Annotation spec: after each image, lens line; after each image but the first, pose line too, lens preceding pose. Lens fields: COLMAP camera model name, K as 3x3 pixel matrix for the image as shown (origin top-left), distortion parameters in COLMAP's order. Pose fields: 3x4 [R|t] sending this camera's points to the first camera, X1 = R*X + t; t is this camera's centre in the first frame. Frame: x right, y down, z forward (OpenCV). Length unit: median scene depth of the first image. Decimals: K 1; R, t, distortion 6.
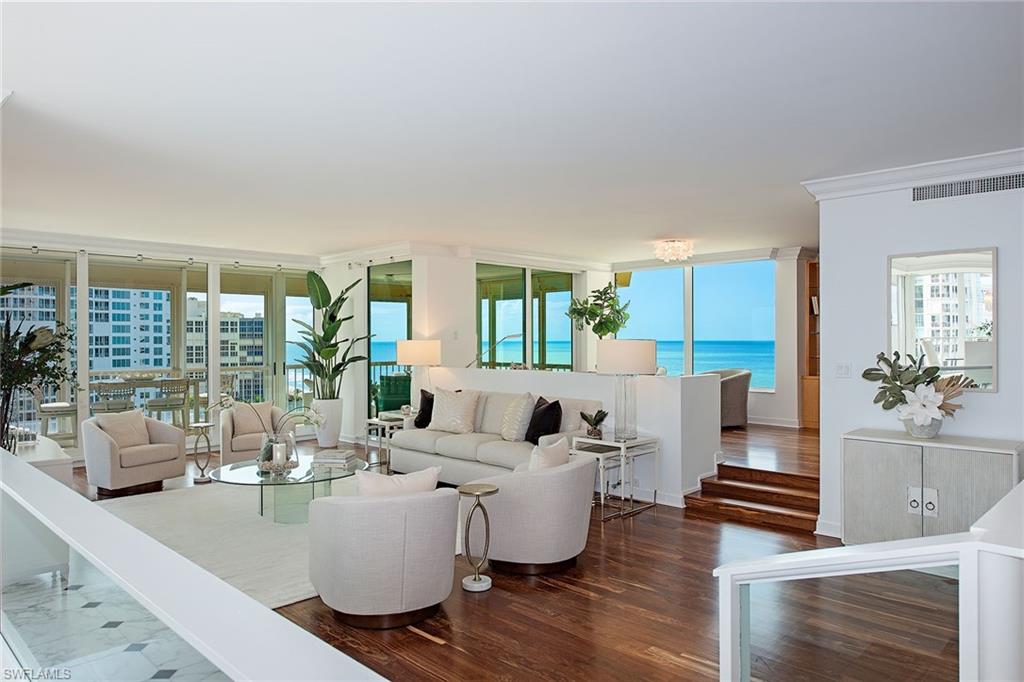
lens RADIAL K [[681.0, 0, 514.8], [0, 681.0, 341.5], [0, 0, 1]] dist [0.010162, 0.001570]
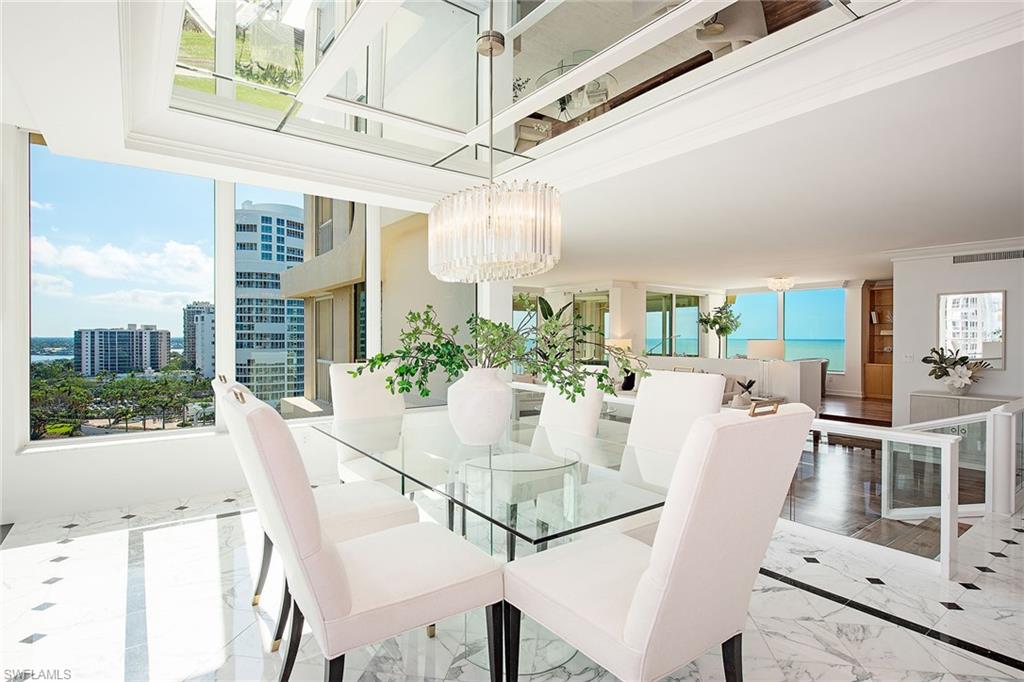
lens RADIAL K [[514.7, 0, 512.5], [0, 514.7, 337.2], [0, 0, 1]] dist [0.000805, -0.000684]
pose [[0.988199, 0.004870, -0.153101, -0.191553], [-0.005198, 0.999985, -0.001746, -0.002338], [0.153090, 0.002521, 0.988209, -0.279140]]
